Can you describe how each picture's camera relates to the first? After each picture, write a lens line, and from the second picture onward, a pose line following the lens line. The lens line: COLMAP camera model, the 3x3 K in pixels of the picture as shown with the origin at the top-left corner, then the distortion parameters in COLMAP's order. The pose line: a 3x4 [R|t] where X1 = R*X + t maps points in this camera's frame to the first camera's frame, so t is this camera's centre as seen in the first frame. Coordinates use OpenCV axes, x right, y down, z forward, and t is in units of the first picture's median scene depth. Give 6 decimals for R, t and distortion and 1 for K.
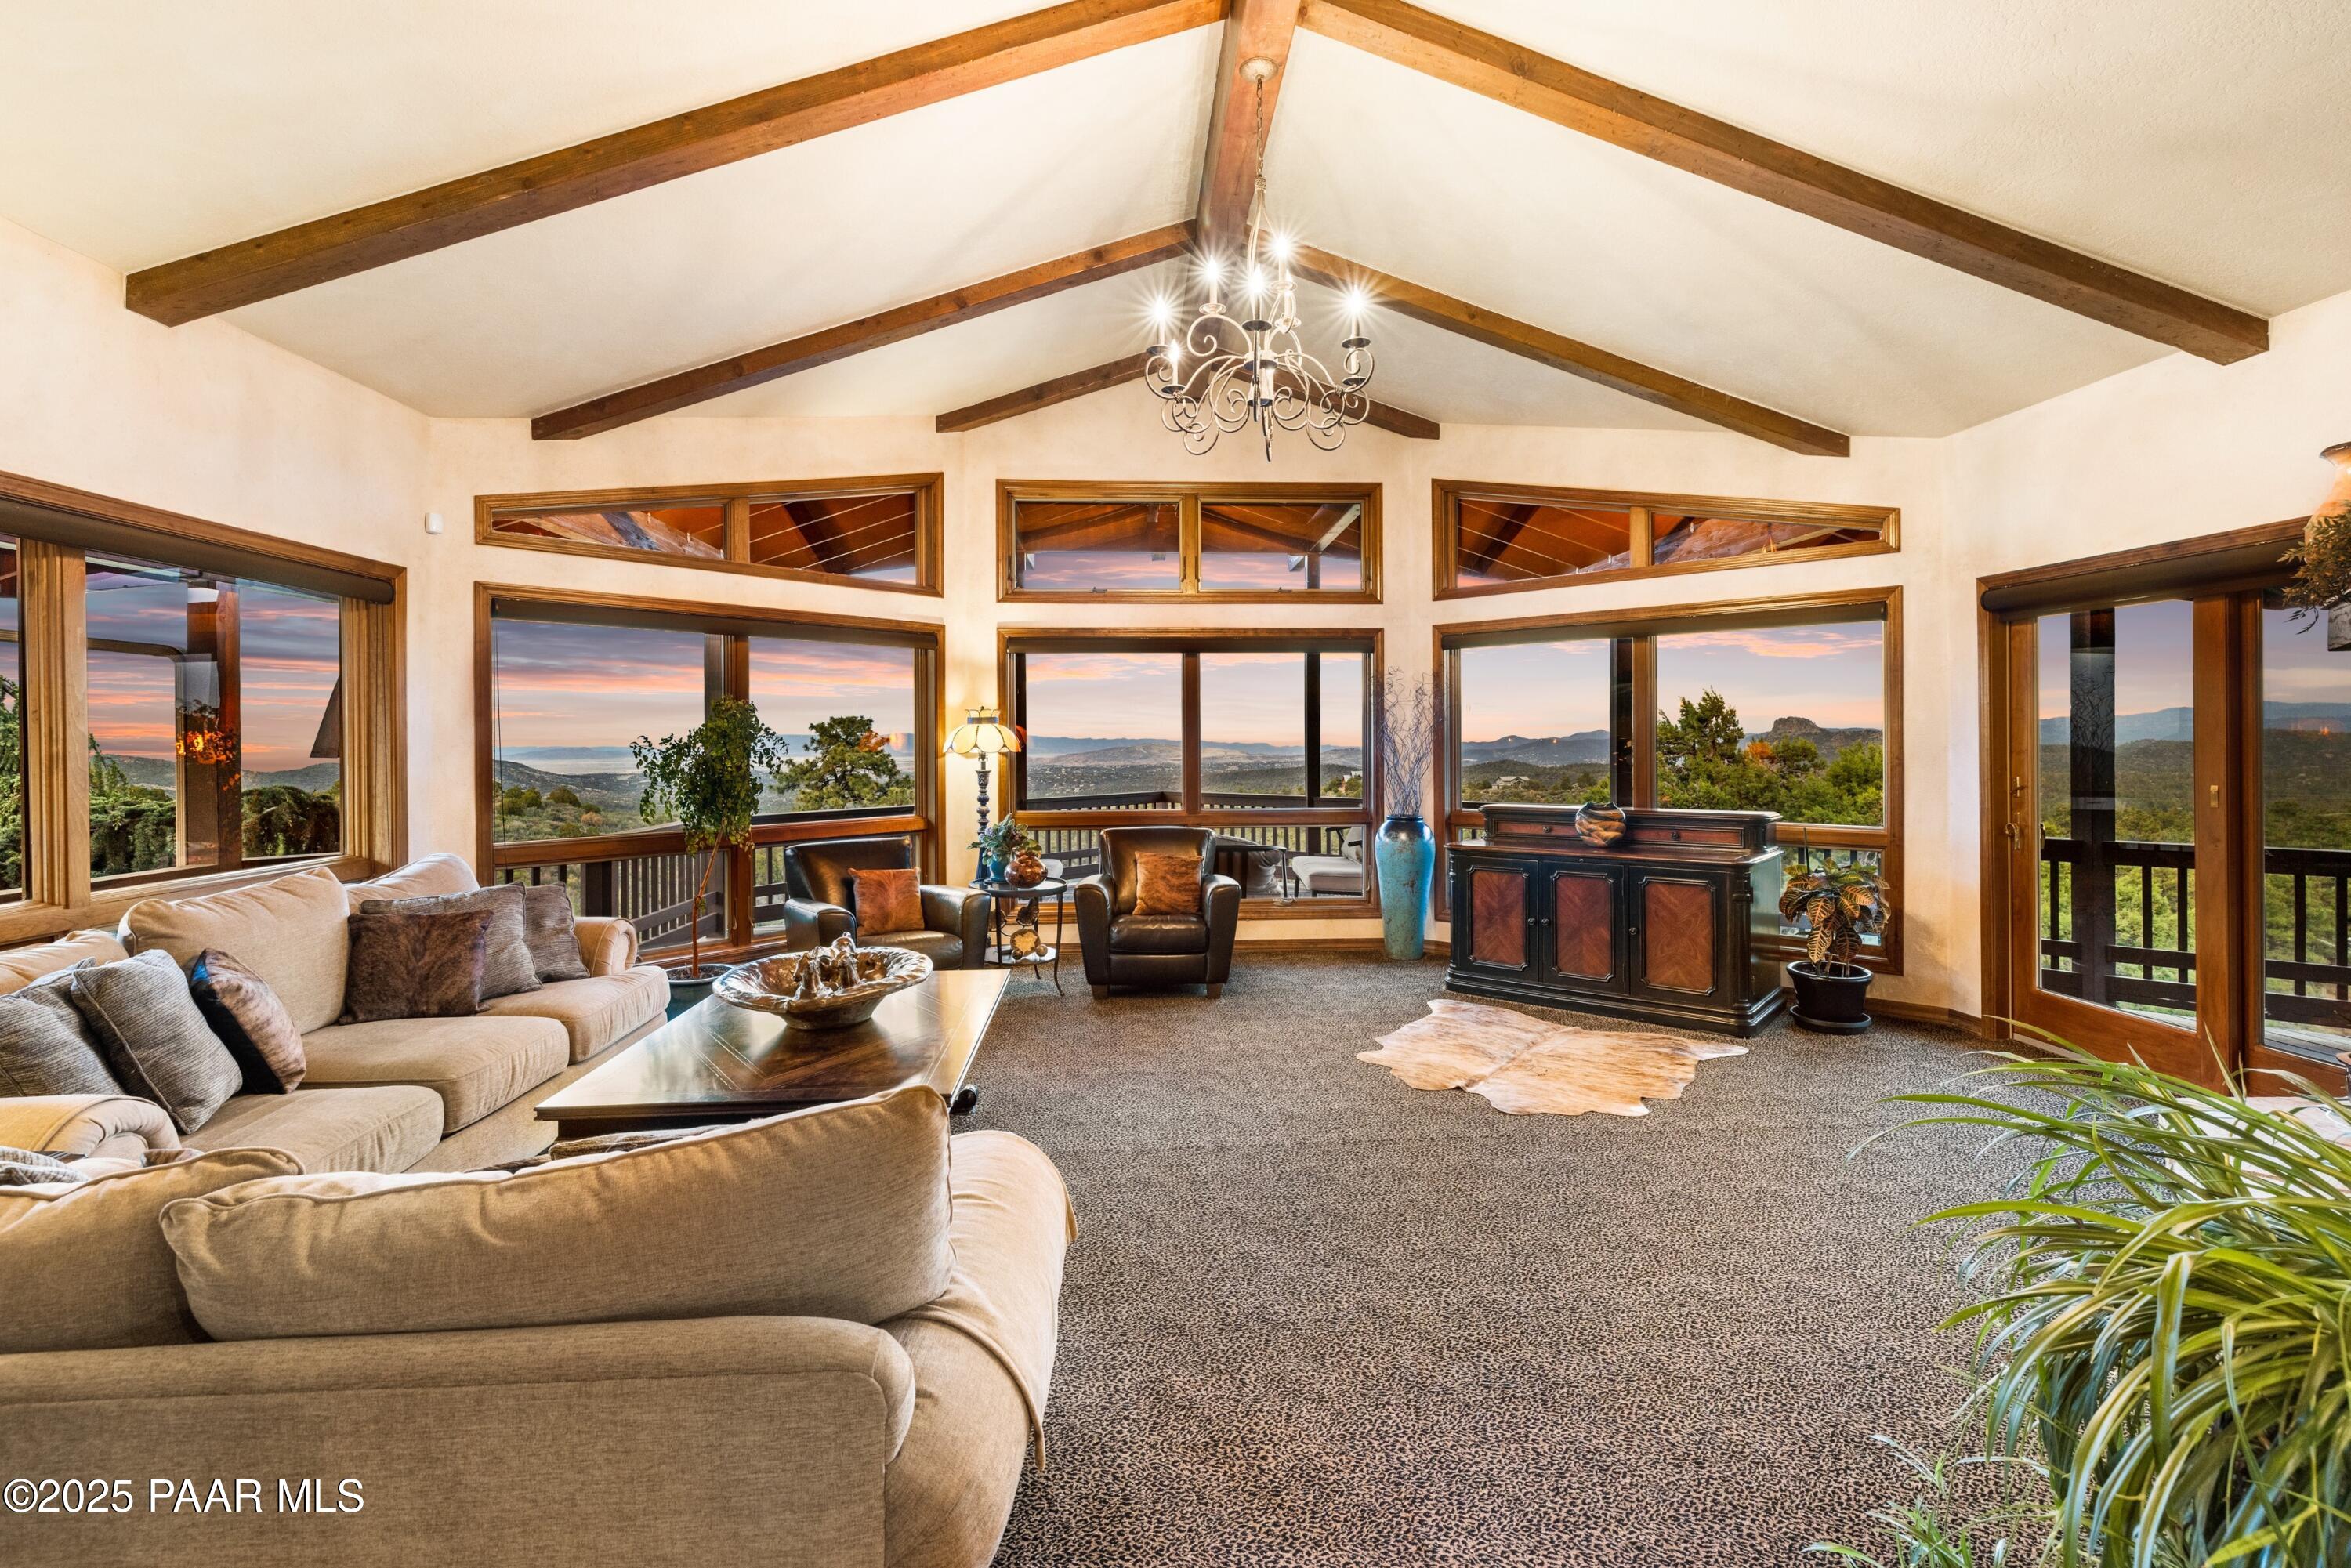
lens RADIAL K [[1027.9, 0, 1178.5], [0, 1027.9, 746.4], [0, 0, 1]] dist [-0.001971, -0.000270]
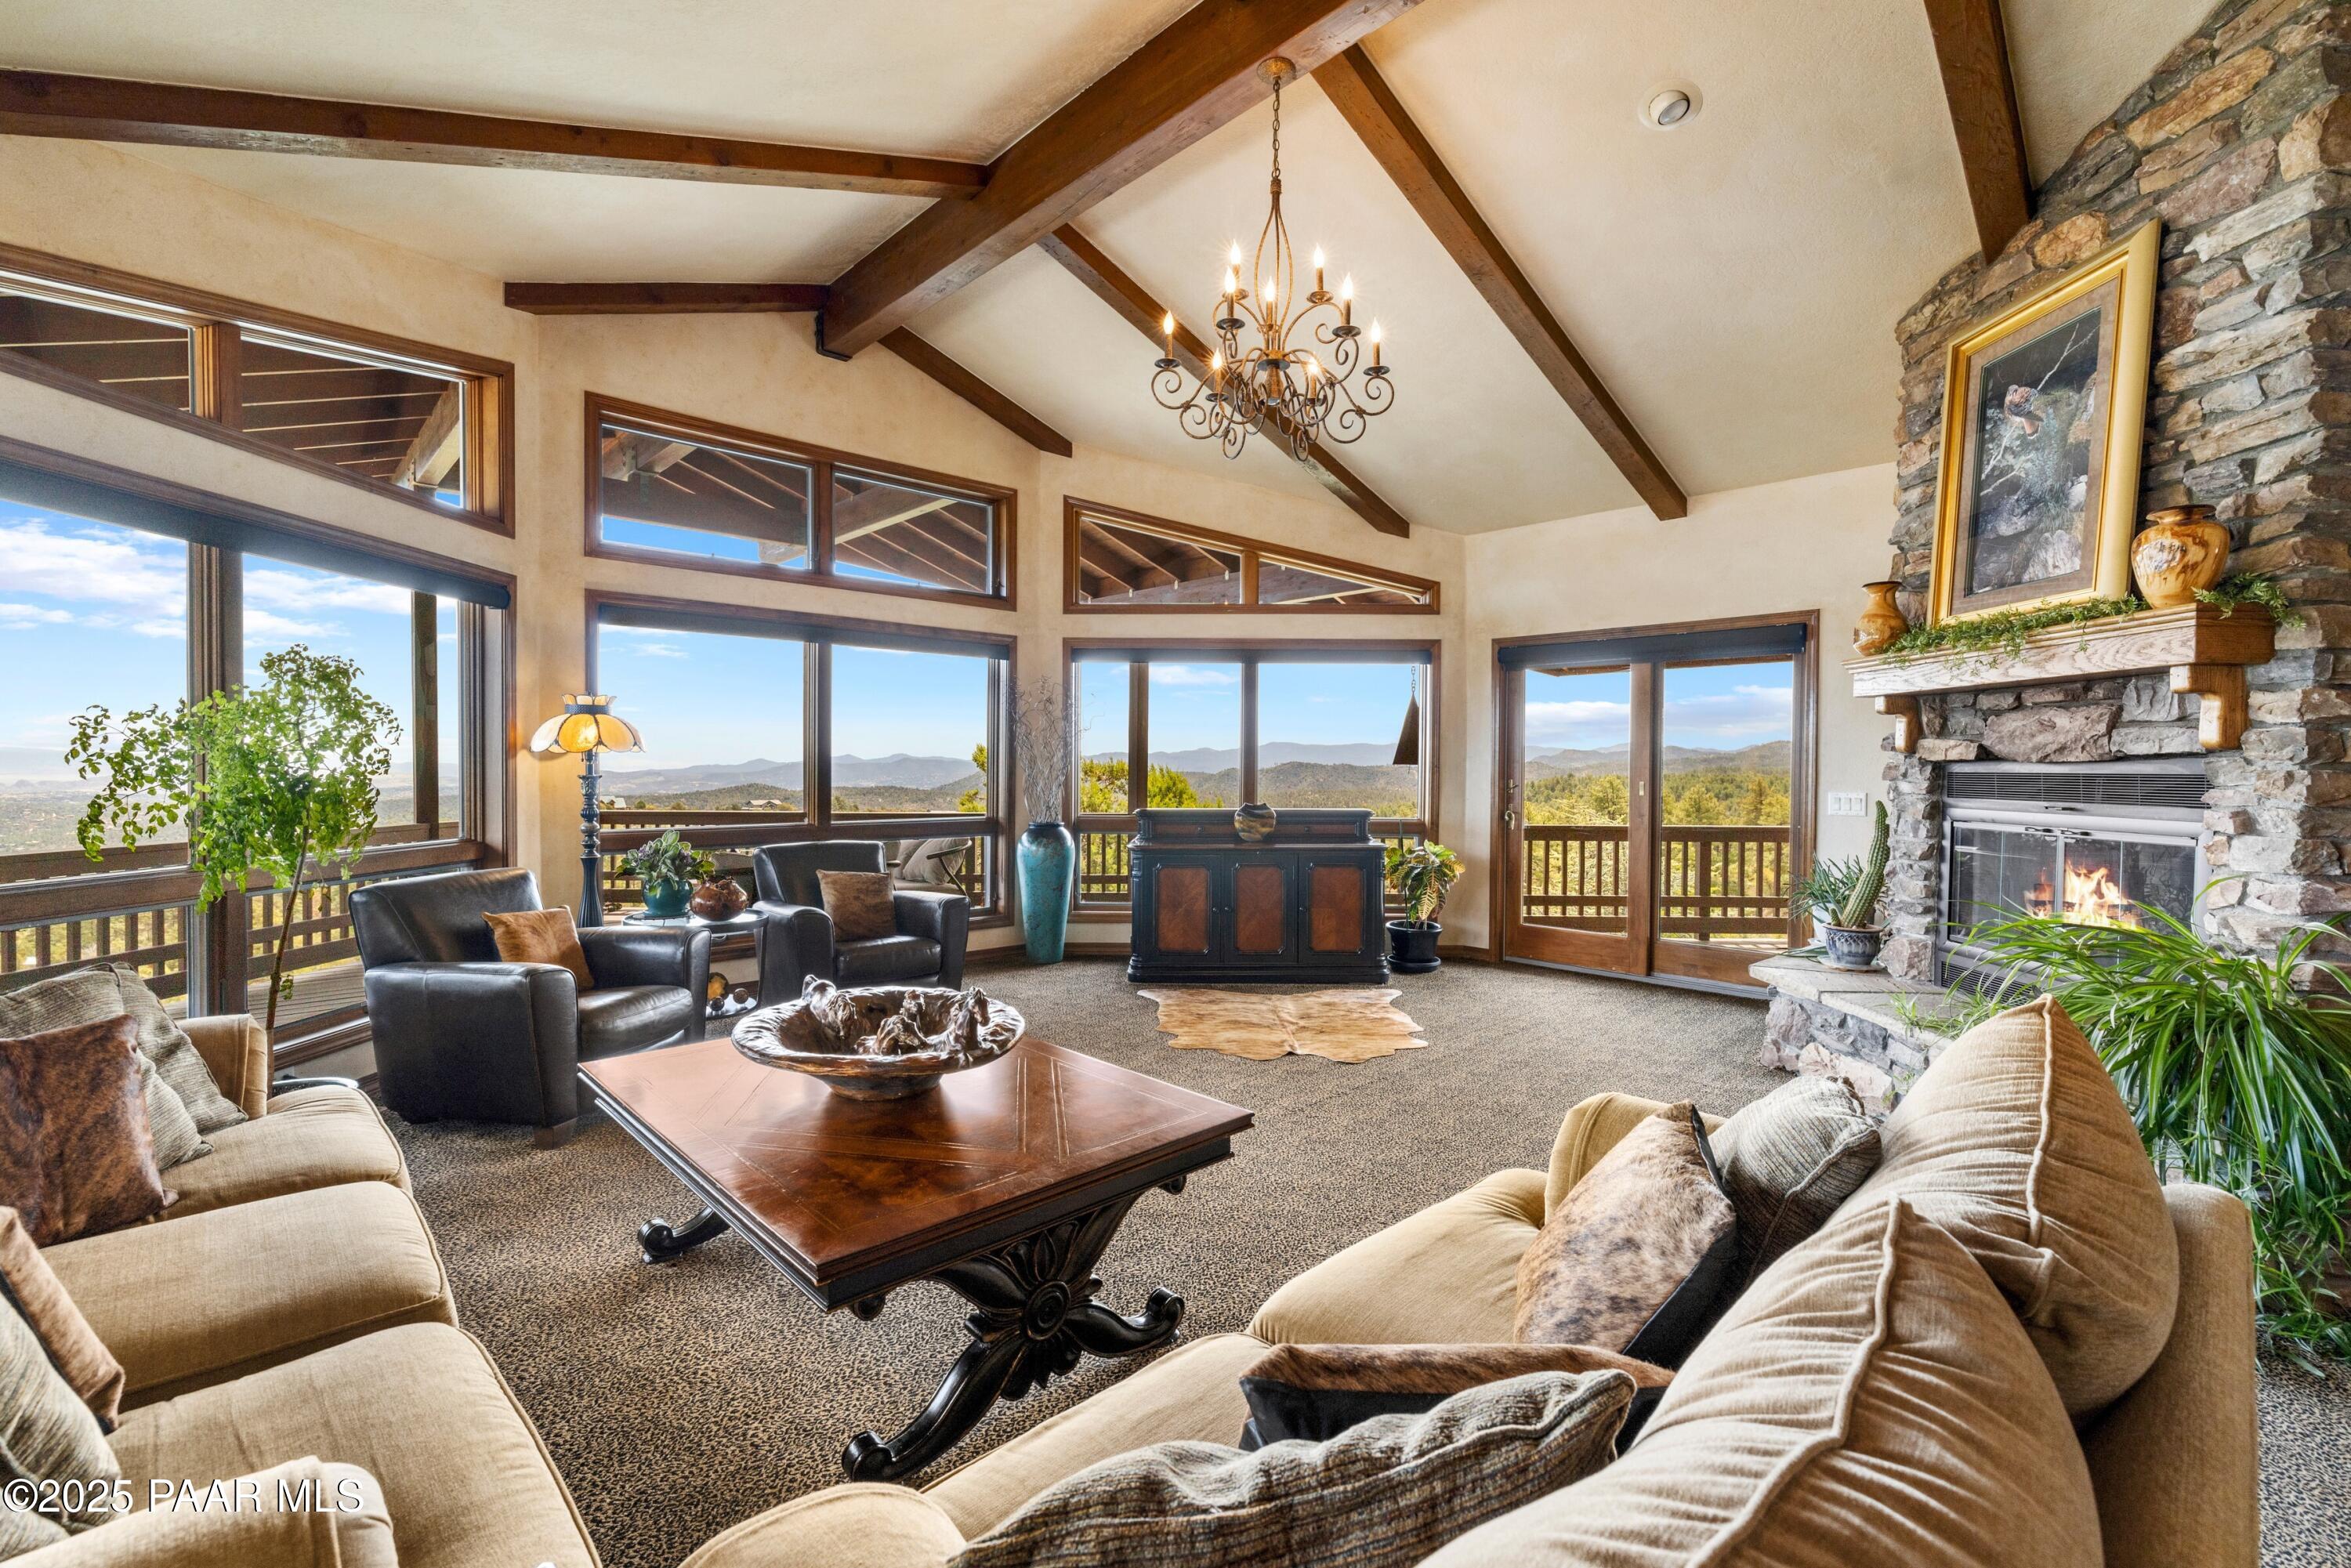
lens RADIAL K [[1013.3, 0, 1183.4], [0, 1013.3, 791.0], [0, 0, 1]] dist [-0.000880, -0.000083]
pose [[0.765850, -0.005837, 0.642992, -0.384654], [-0.008010, 0.999795, 0.018616, 0.019550], [-0.642969, -0.019408, 0.765646, 0.170698]]
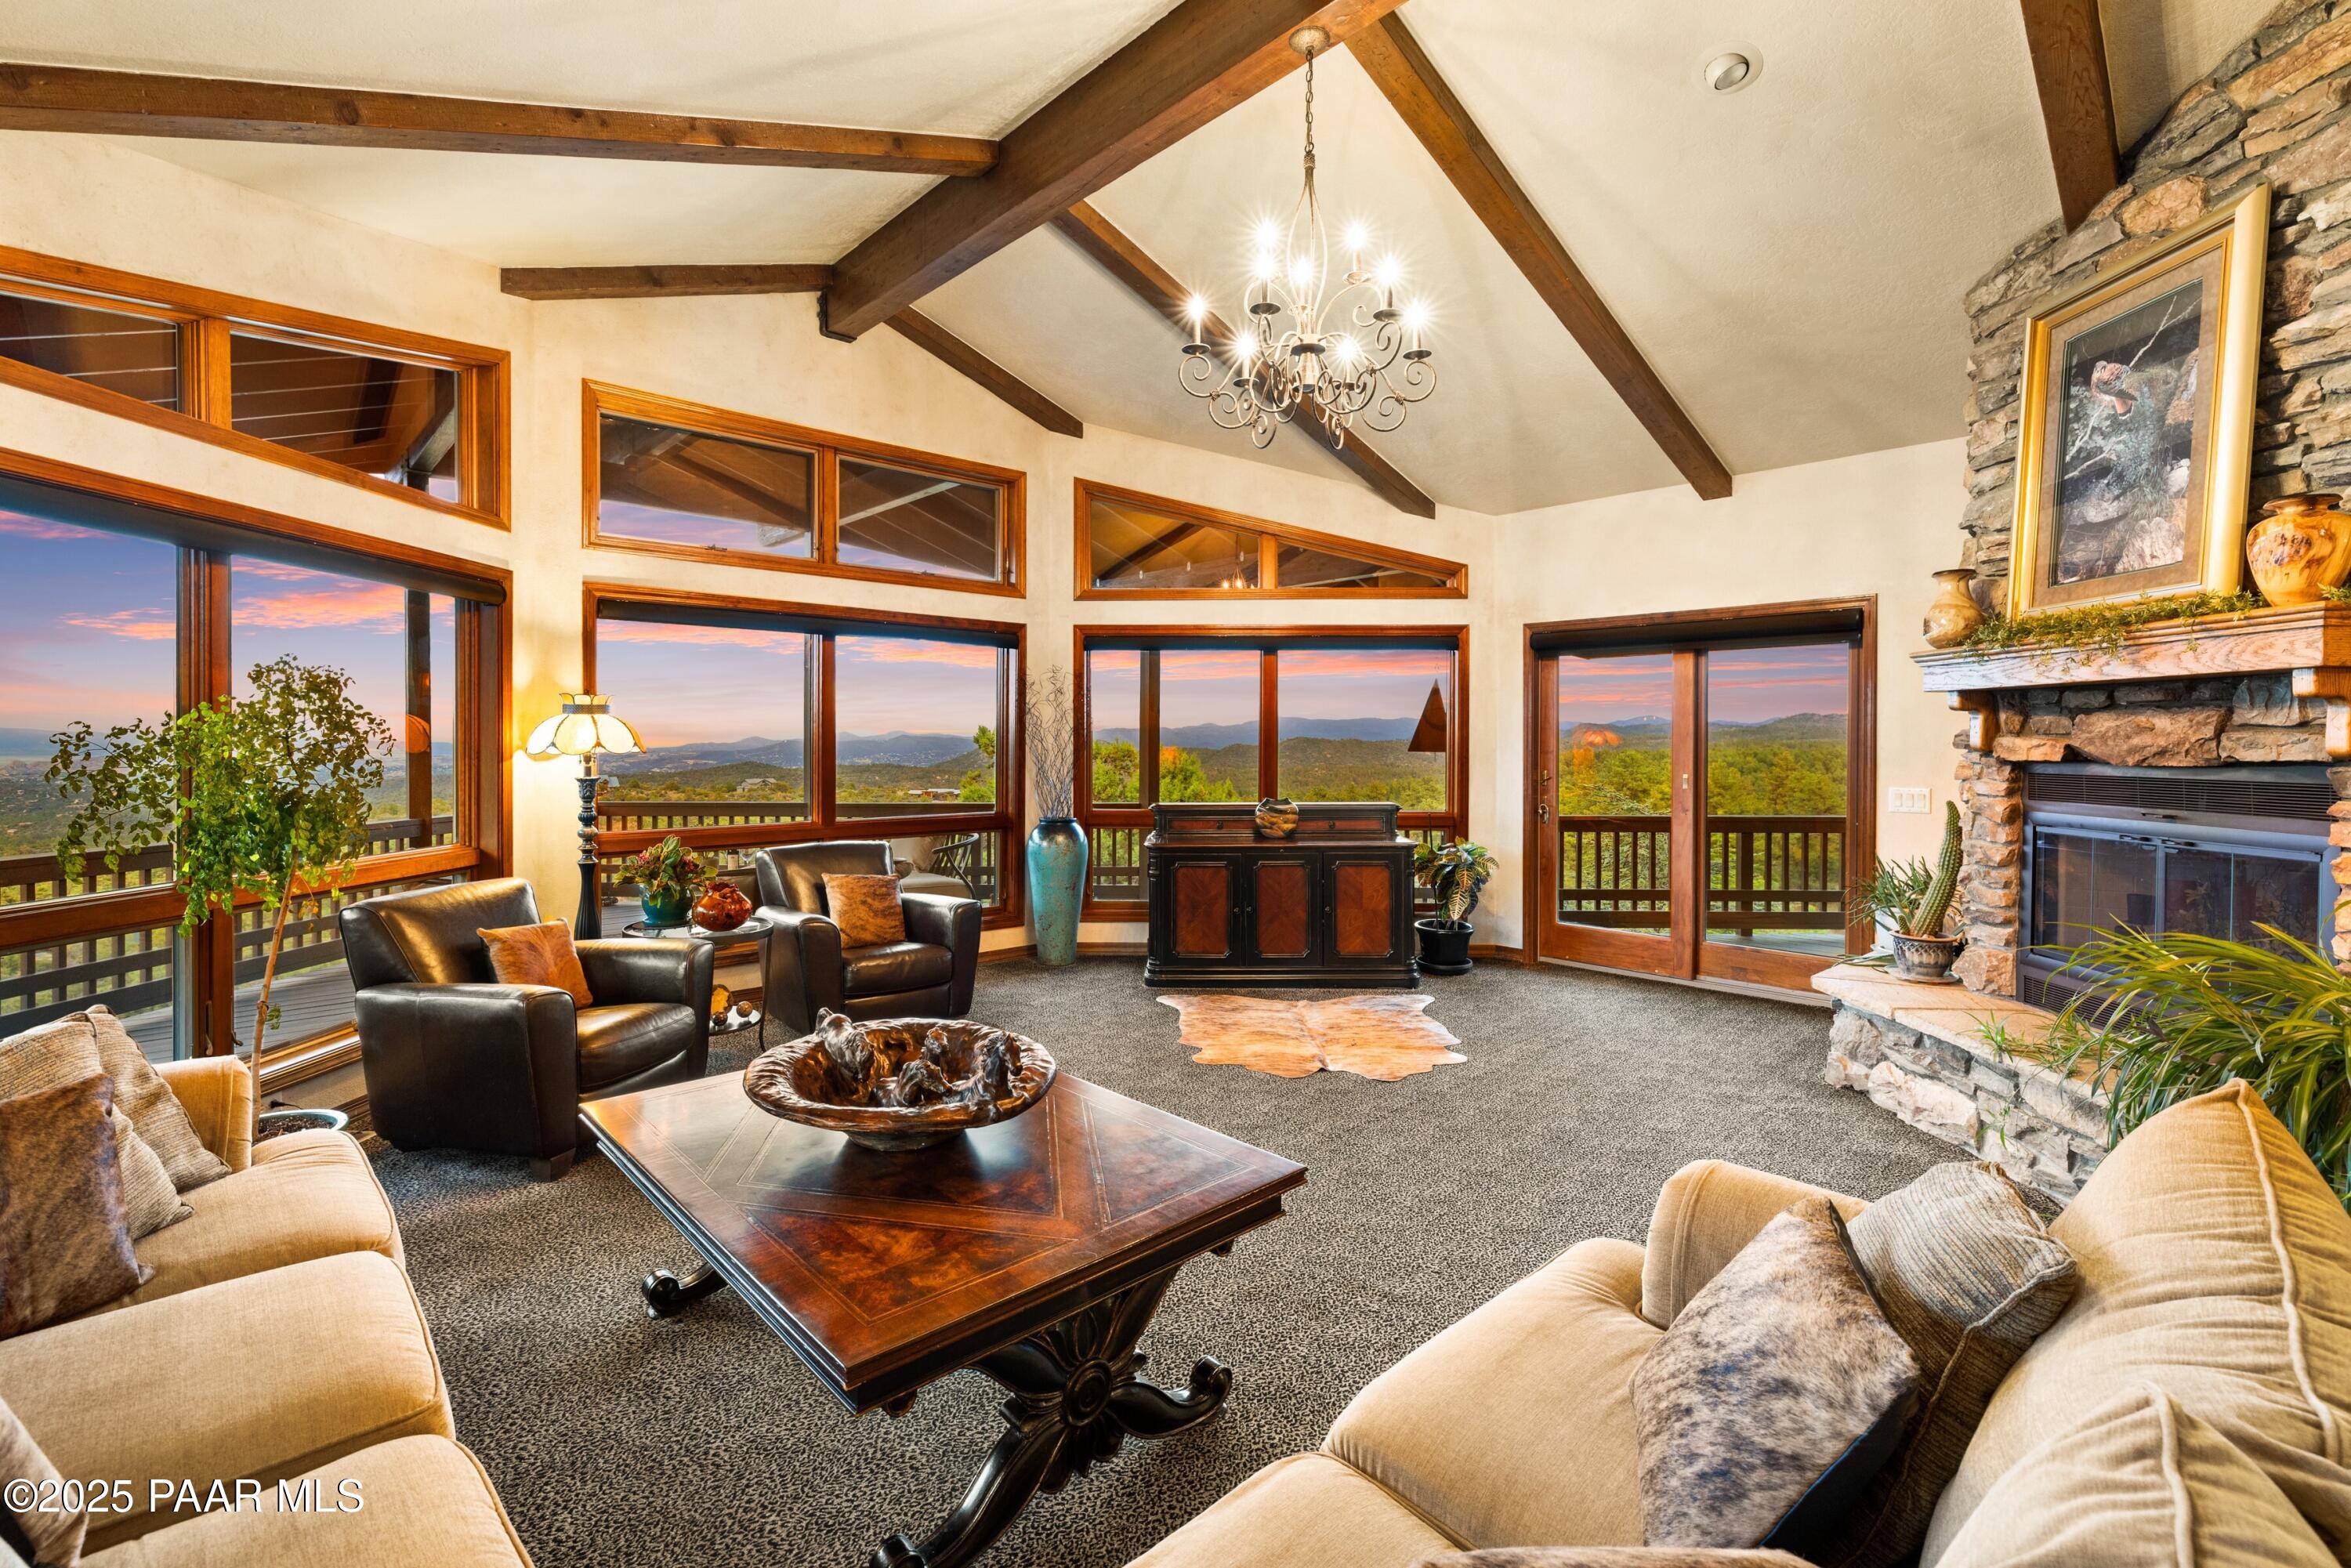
lens RADIAL K [[1040.1, 0, 1169.6], [0, 1040.1, 757.7], [0, 0, 1]] dist [0.000070, -0.000139]
pose [[0.776390, -0.002969, 0.630245, -0.383773], [-0.003350, 0.999955, 0.008838, 0.001378], [-0.630243, -0.008973, 0.776346, 0.195778]]
